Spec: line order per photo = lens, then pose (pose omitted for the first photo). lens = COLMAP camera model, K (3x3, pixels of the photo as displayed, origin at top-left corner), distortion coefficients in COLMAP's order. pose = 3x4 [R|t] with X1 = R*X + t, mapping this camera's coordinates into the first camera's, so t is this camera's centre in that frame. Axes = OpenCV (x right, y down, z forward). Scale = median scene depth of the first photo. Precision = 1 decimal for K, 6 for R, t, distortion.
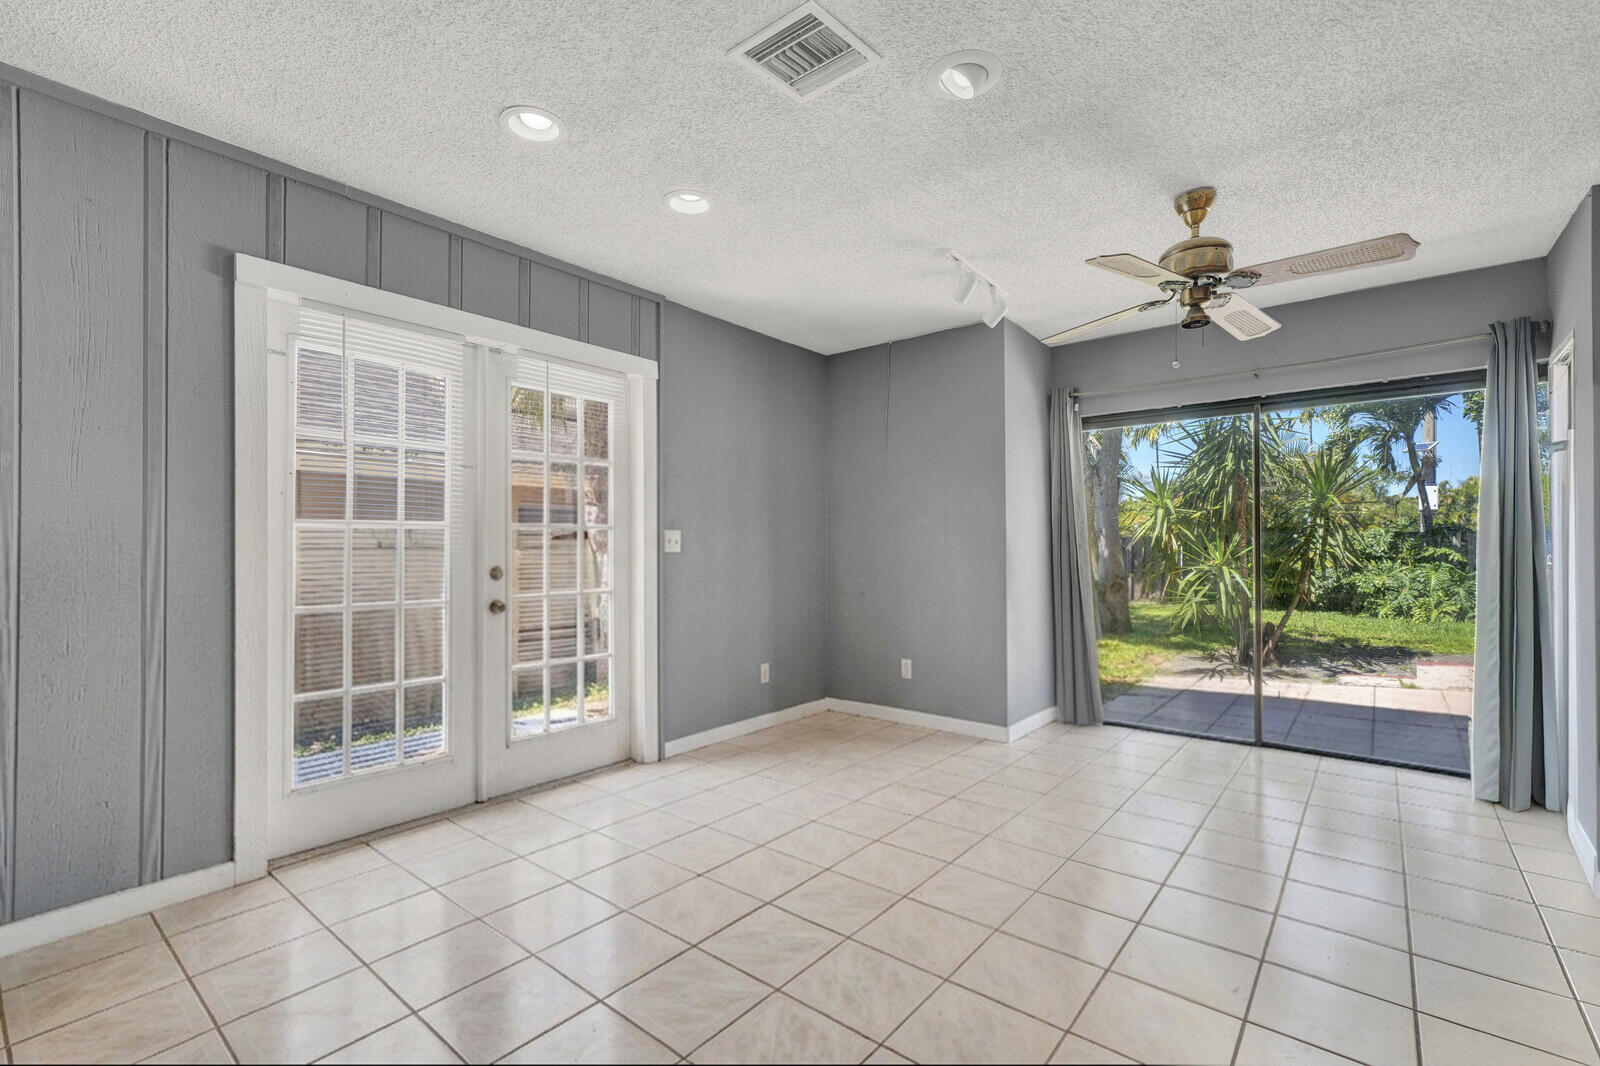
lens RADIAL K [[694.9, 0, 832.5], [0, 694.9, 546.9], [0, 0, 1]] dist [0.004762, 0.001474]
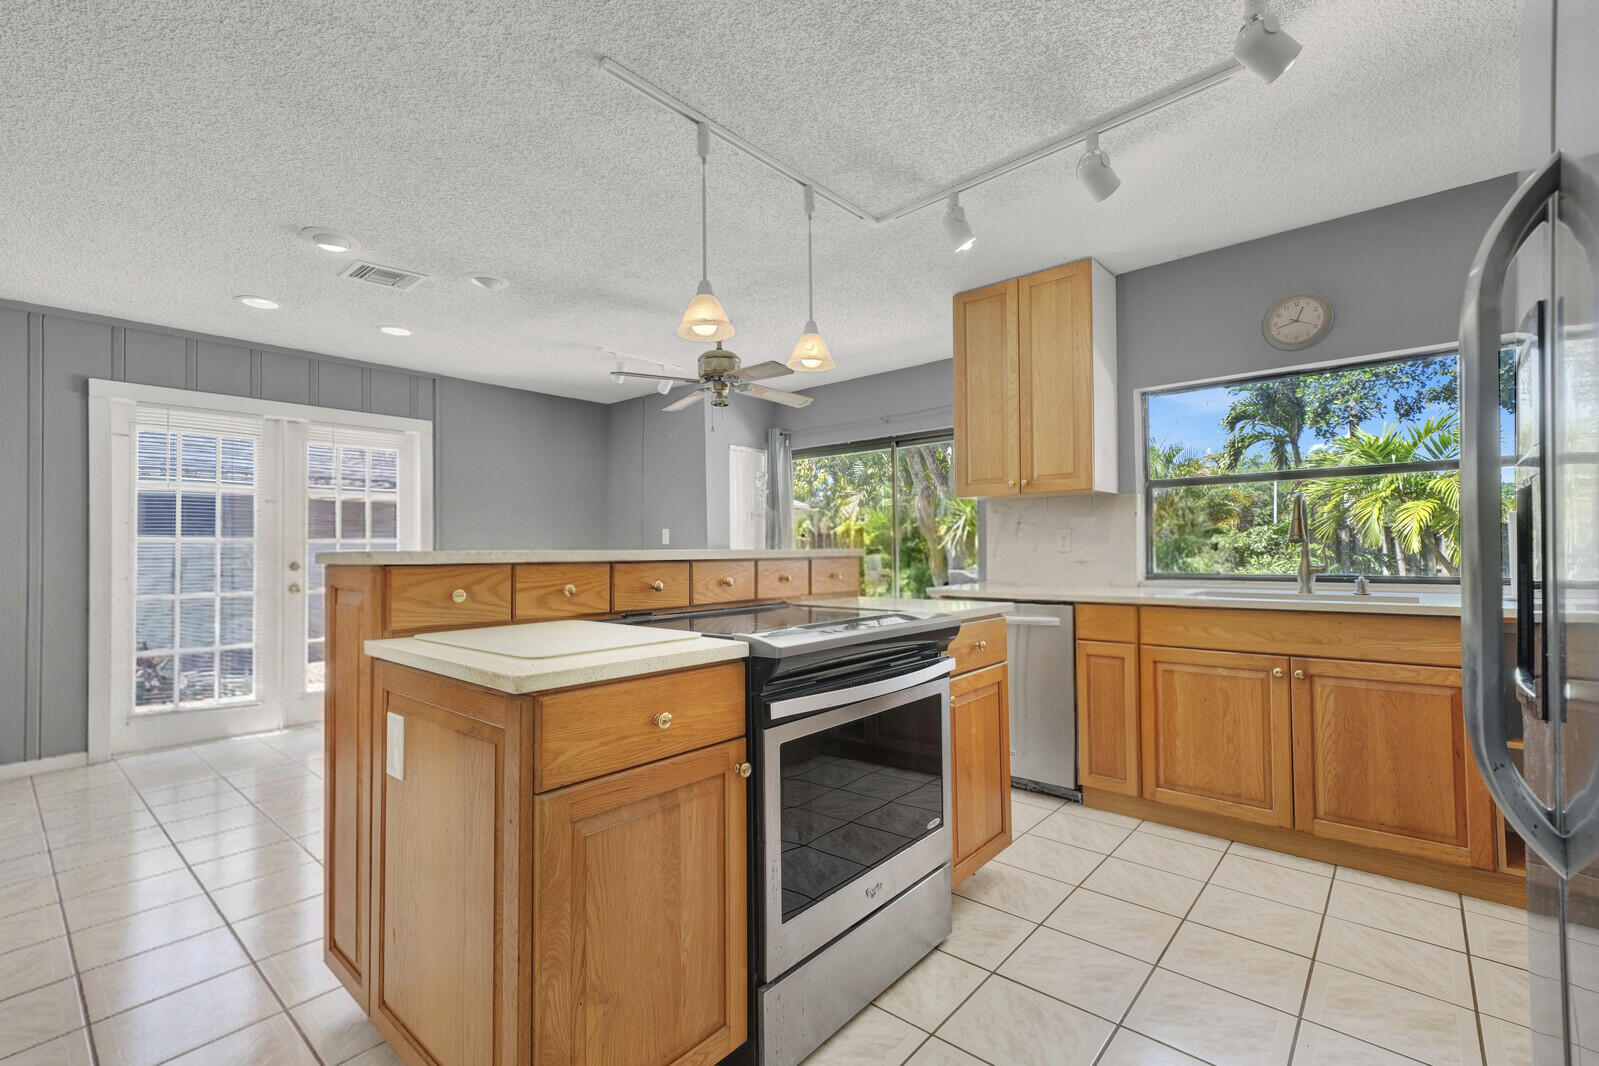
lens RADIAL K [[694.5, 0, 847.4], [0, 694.5, 540.0], [0, 0, 1]] dist [0.004762, 0.001474]
pose [[0.999547, -0.013492, -0.026920, 0.693519], [0.013137, 0.999825, -0.013289, 0.002639], [0.027094, 0.012929, 0.999549, -0.423922]]
